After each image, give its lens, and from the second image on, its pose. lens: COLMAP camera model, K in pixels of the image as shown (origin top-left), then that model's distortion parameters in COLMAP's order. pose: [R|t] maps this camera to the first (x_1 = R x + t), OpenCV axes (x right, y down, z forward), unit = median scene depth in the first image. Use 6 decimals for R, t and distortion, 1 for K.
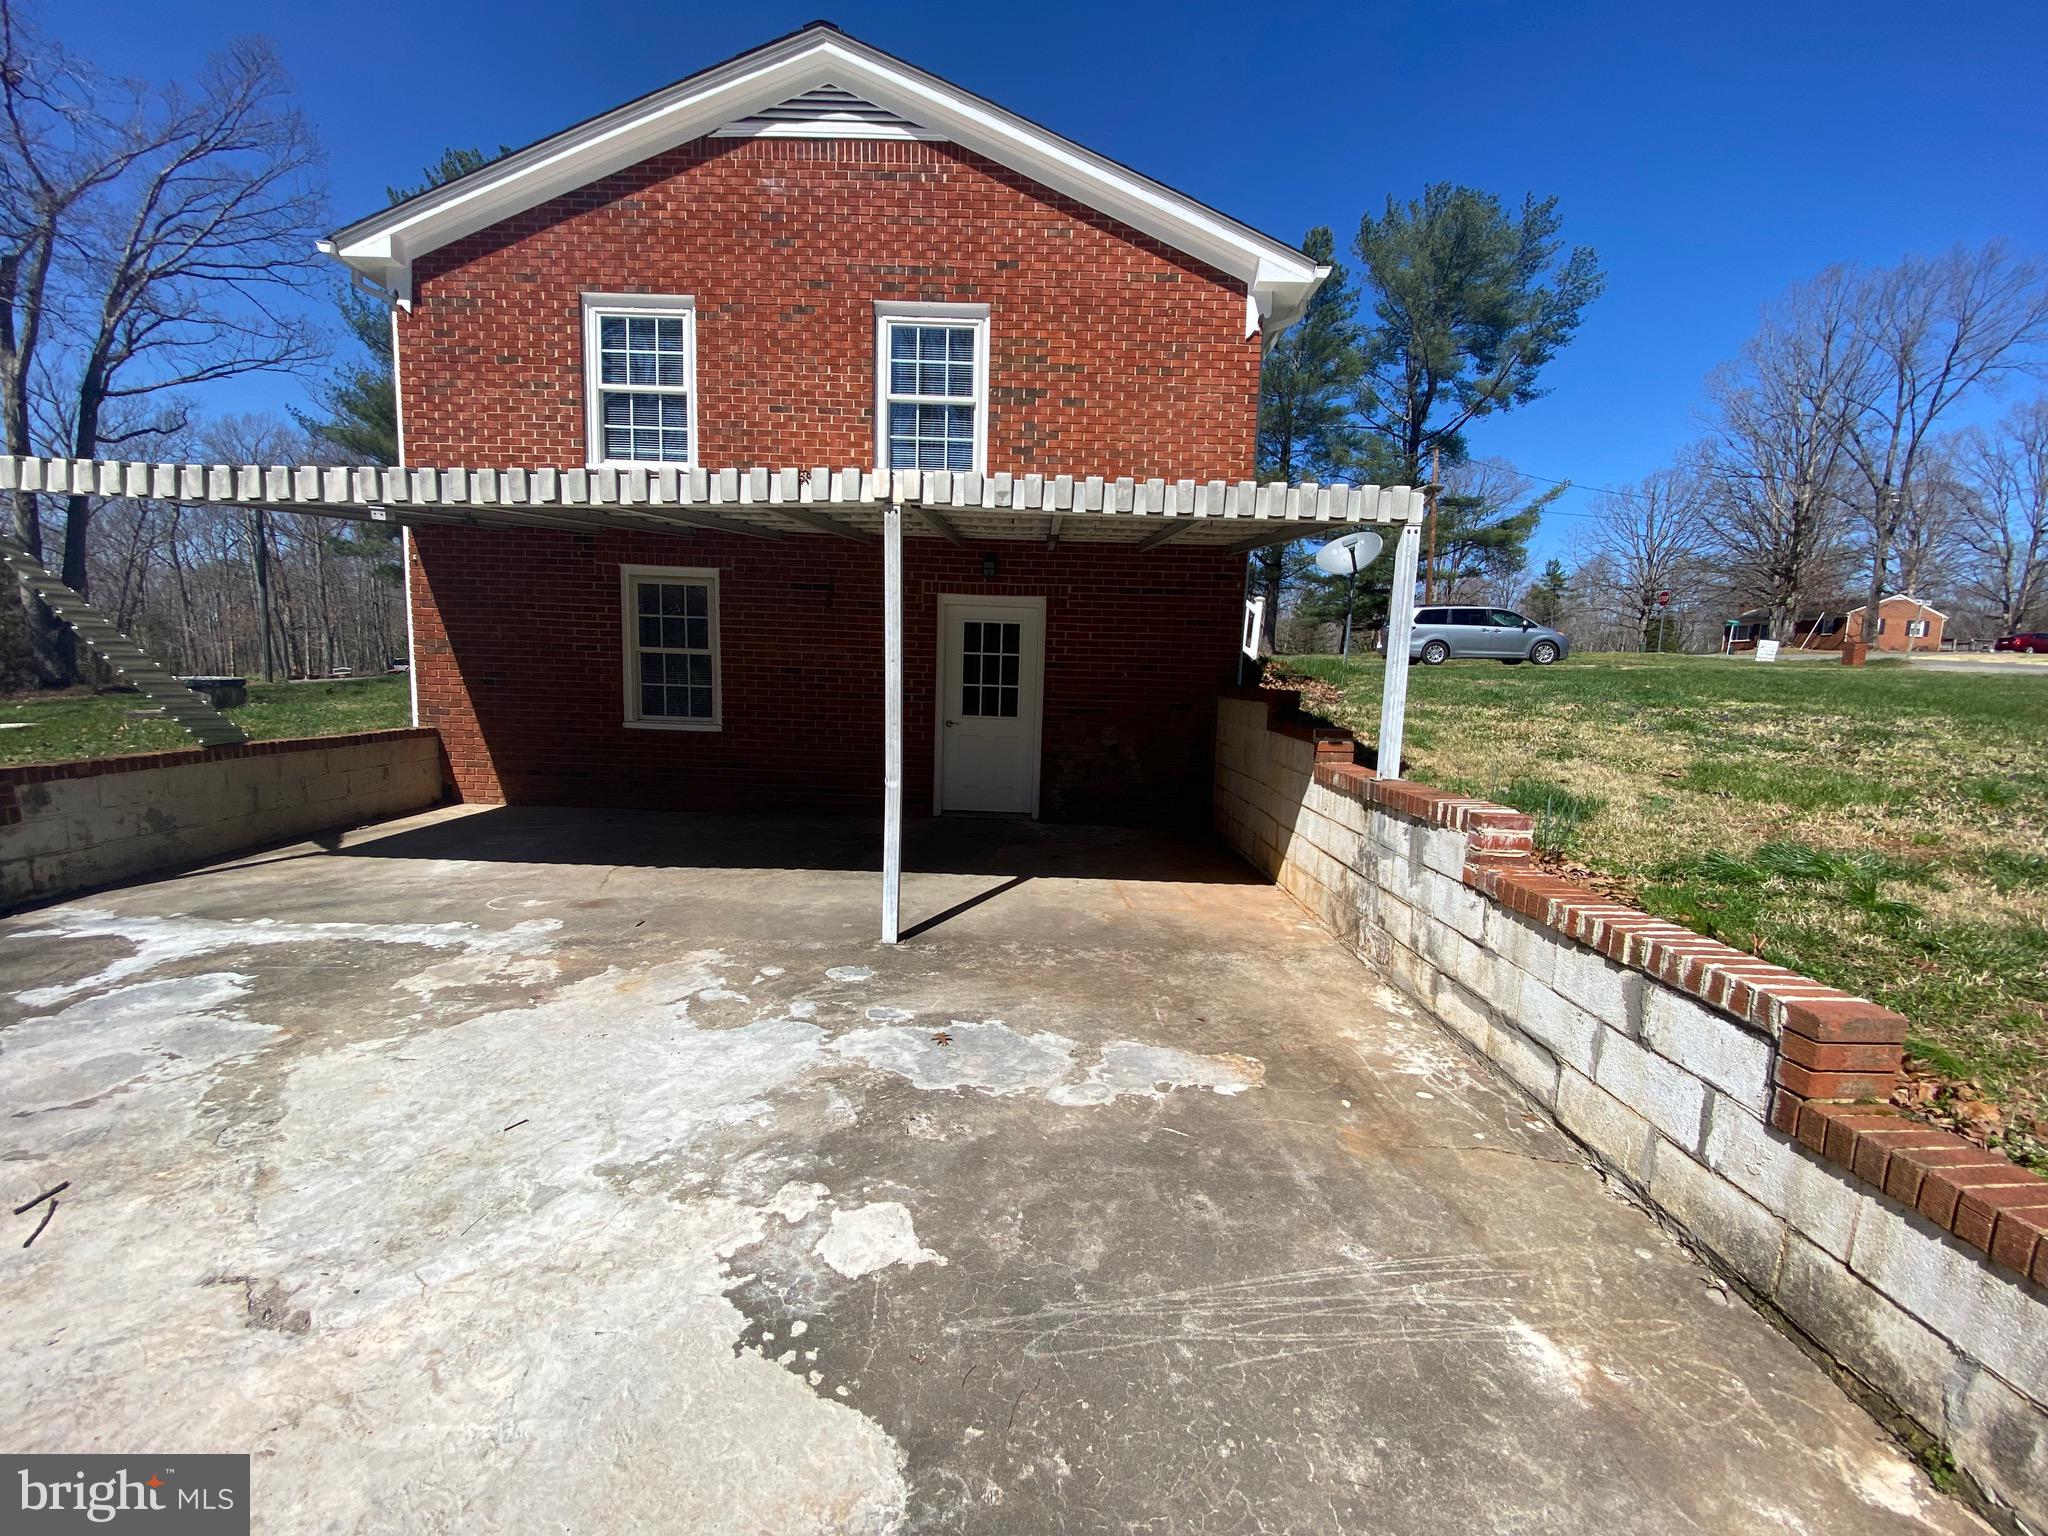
lens RADIAL K [[856.3, 0, 1094.4], [0, 856.3, 785.4], [0, 0, 1]] dist [0.035076, -0.029837]
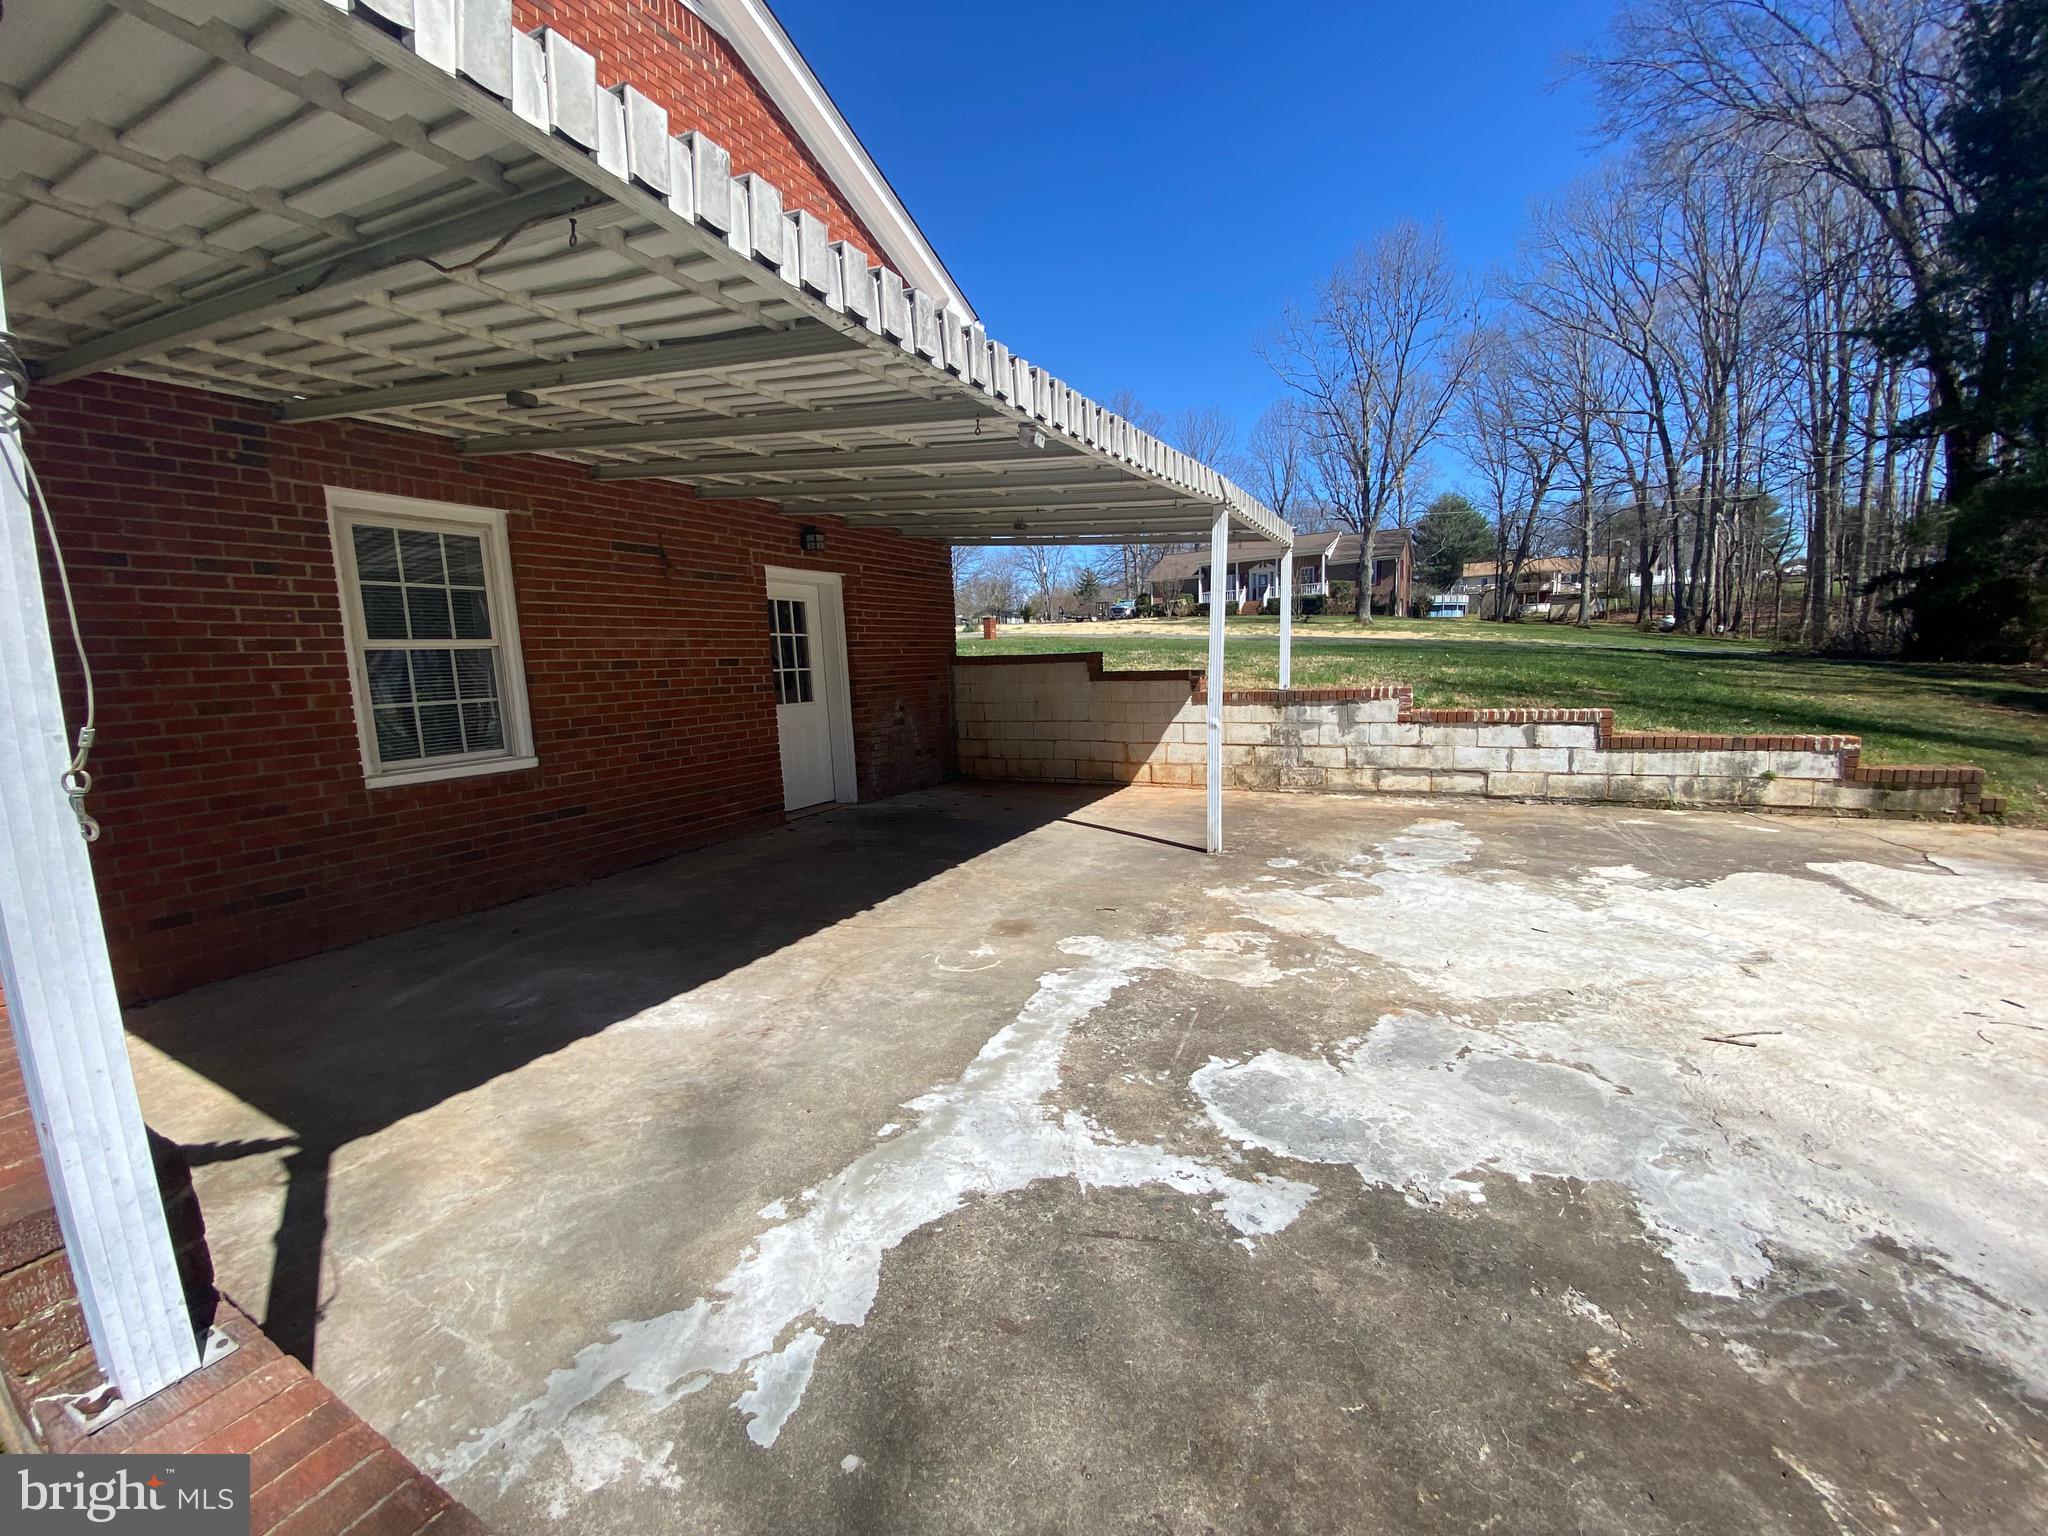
lens RADIAL K [[824.8, 0, 1023.0], [0, 824.8, 776.7], [0, 0, 1]] dist [0.034448, -0.027129]
pose [[0.448483, -0.178210, 0.875845, -1.610283], [0.167593, 0.979307, 0.113445, -0.127322], [-0.877938, 0.095907, 0.469070, 0.762852]]
